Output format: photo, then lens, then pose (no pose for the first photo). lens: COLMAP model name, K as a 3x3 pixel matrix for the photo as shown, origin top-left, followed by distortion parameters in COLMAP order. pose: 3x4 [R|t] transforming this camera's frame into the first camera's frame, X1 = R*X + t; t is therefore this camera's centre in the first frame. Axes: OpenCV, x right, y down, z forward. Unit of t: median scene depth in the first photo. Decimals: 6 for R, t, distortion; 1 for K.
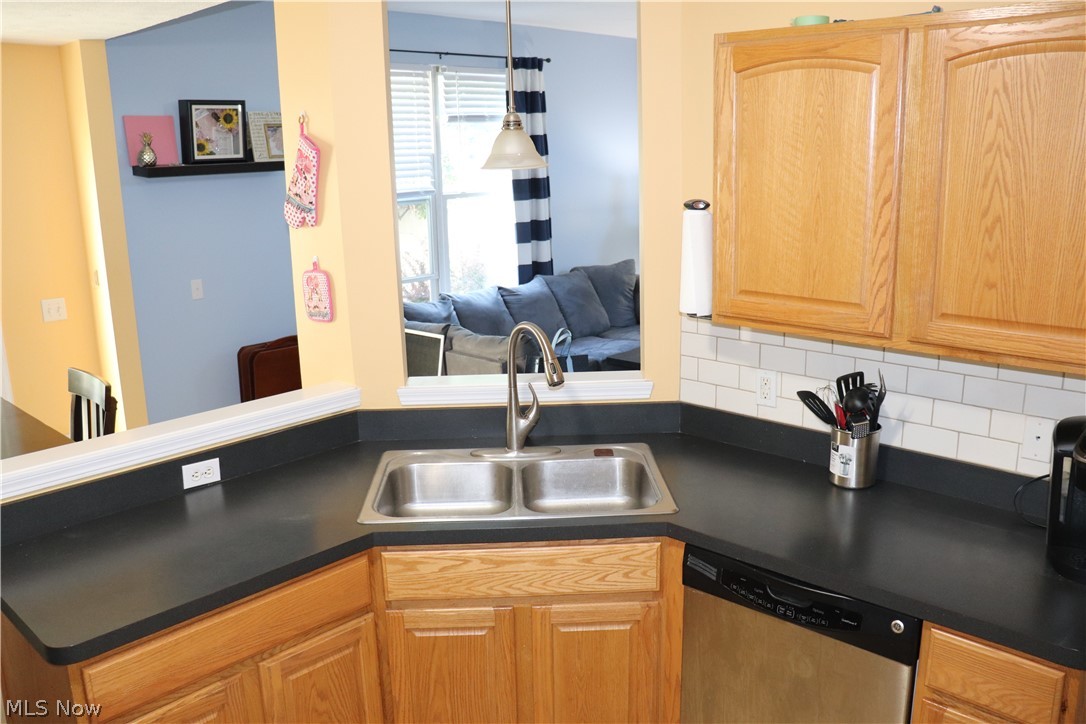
lens RADIAL K [[901.3, 0, 543.0], [0, 901.3, 362.0], [0, 0, 1]] dist [-0.169713, 0.162020]
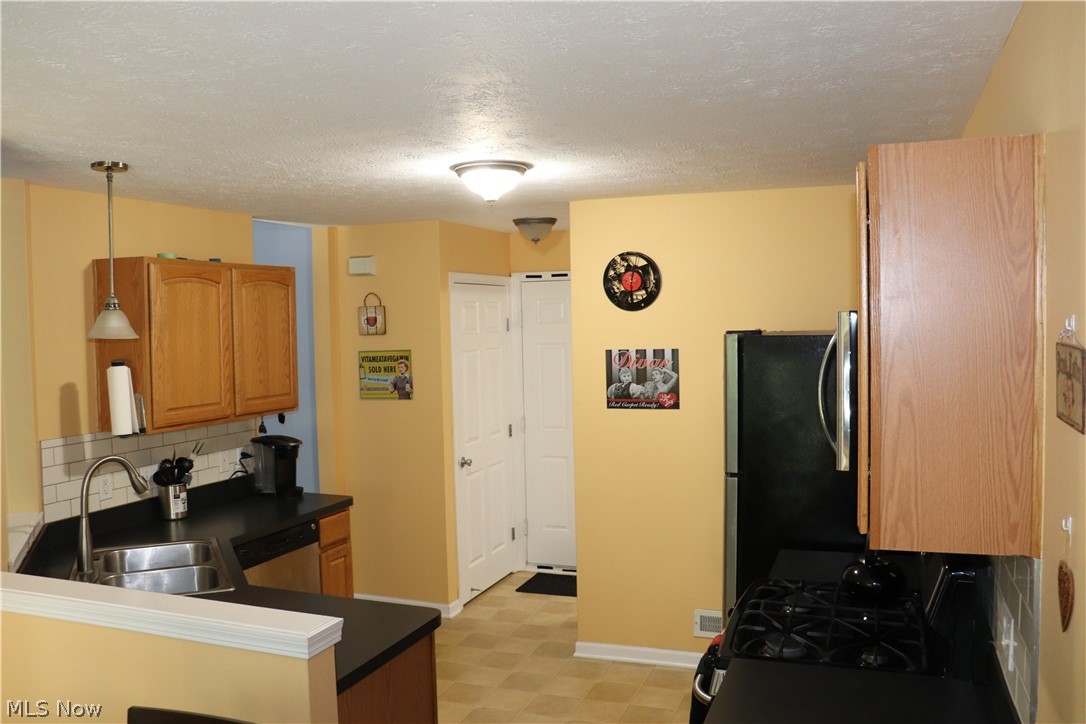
lens RADIAL K [[901.3, 0, 543.0], [0, 901.3, 362.0], [0, 0, 1]] dist [-0.169713, 0.162020]
pose [[-0.404604, -0.008314, 0.914454, -1.910625], [0.242846, 0.963080, 0.116204, -0.227676], [-0.881659, 0.269088, -0.387647, 1.224955]]
